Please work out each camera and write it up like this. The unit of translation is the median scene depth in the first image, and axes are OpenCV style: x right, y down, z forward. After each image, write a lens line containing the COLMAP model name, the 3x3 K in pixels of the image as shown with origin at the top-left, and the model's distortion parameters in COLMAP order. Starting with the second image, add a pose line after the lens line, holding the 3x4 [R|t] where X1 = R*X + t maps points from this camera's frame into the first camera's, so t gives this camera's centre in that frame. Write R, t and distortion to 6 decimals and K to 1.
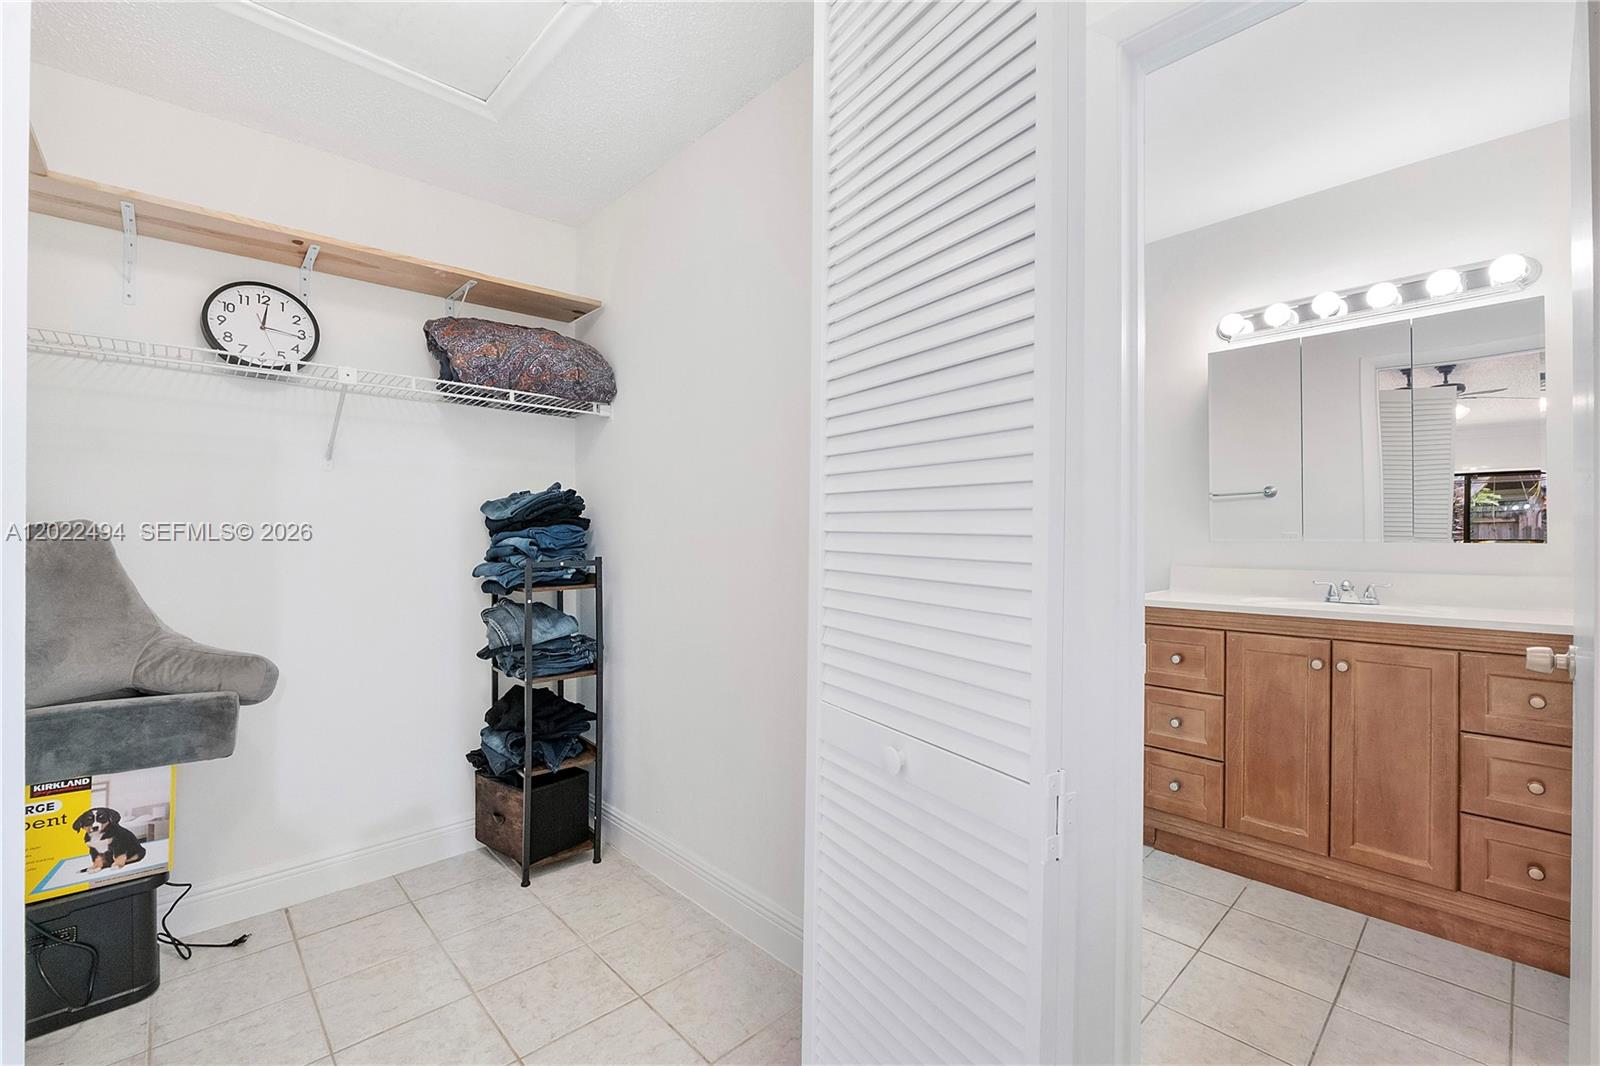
lens RADIAL K [[692.6, 0, 800.0], [0, 692.6, 533.0], [0, 0, 1]] dist [0.000016, 0.000833]
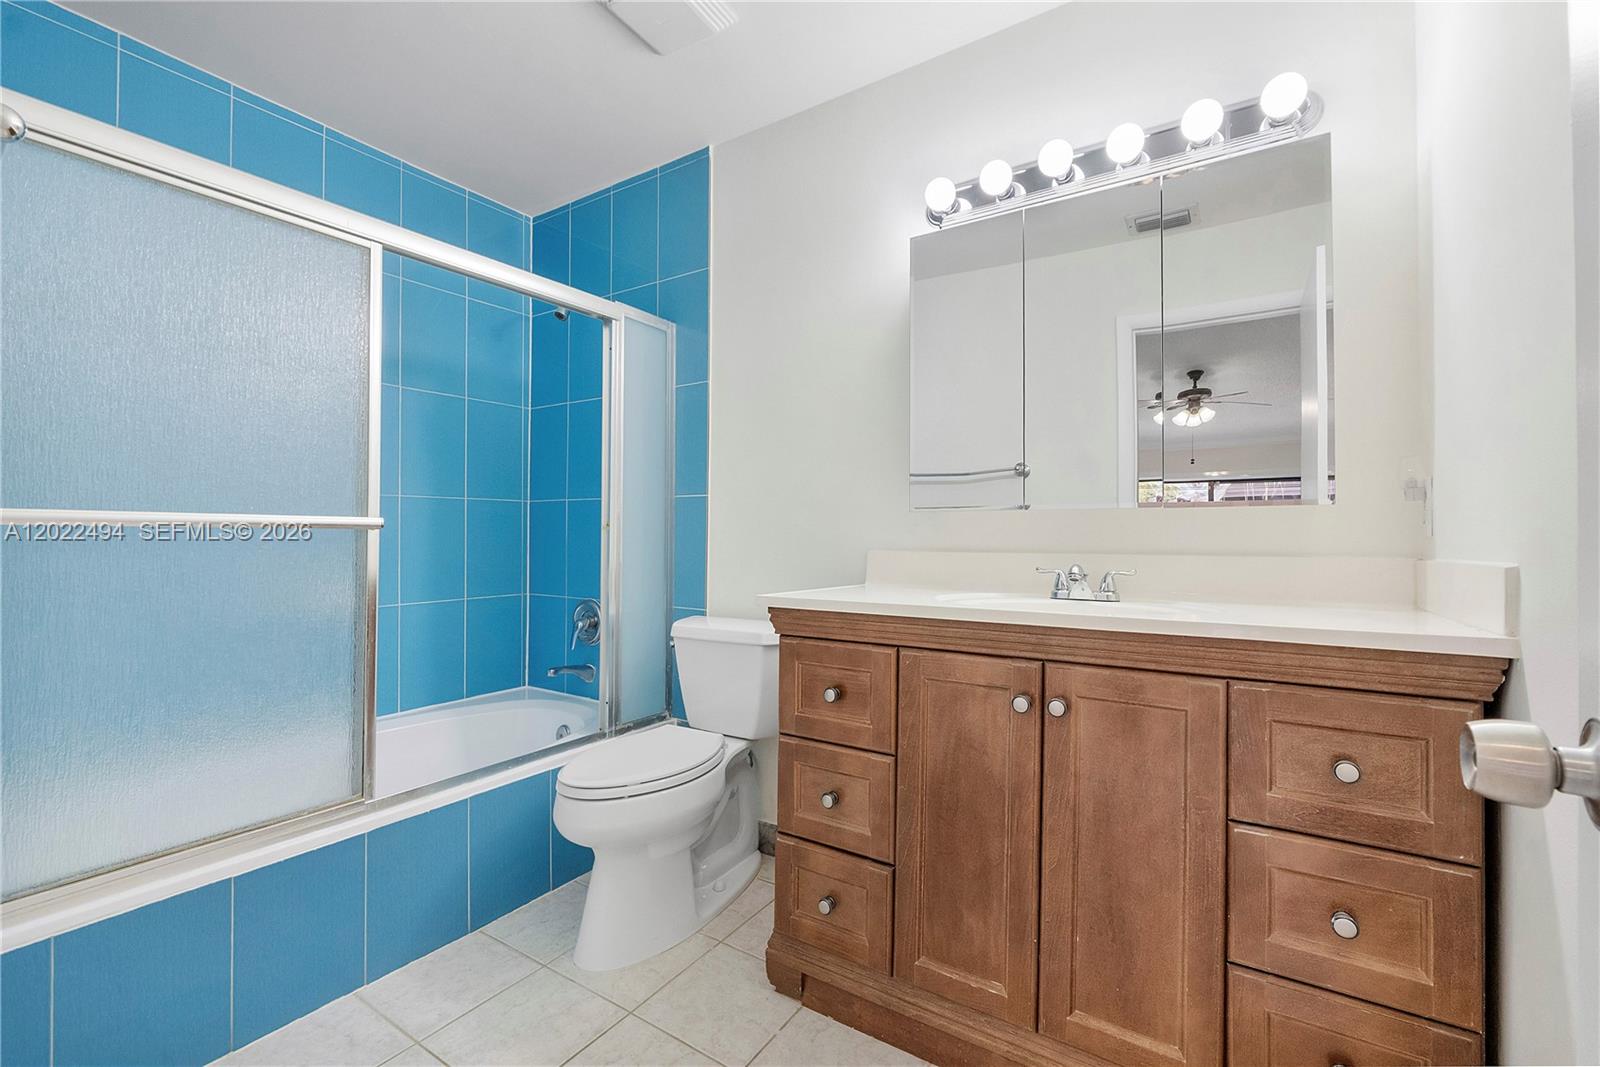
lens RADIAL K [[680.3, 0, 801.5], [0, 680.3, 534.9], [0, 0, 1]] dist [-0.001719, -0.001007]
pose [[0.974072, 0.009981, 0.226019, 0.422507], [-0.007998, 0.999921, -0.009686, 0.052132], [-0.226098, 0.007627, 0.974075, 0.467887]]
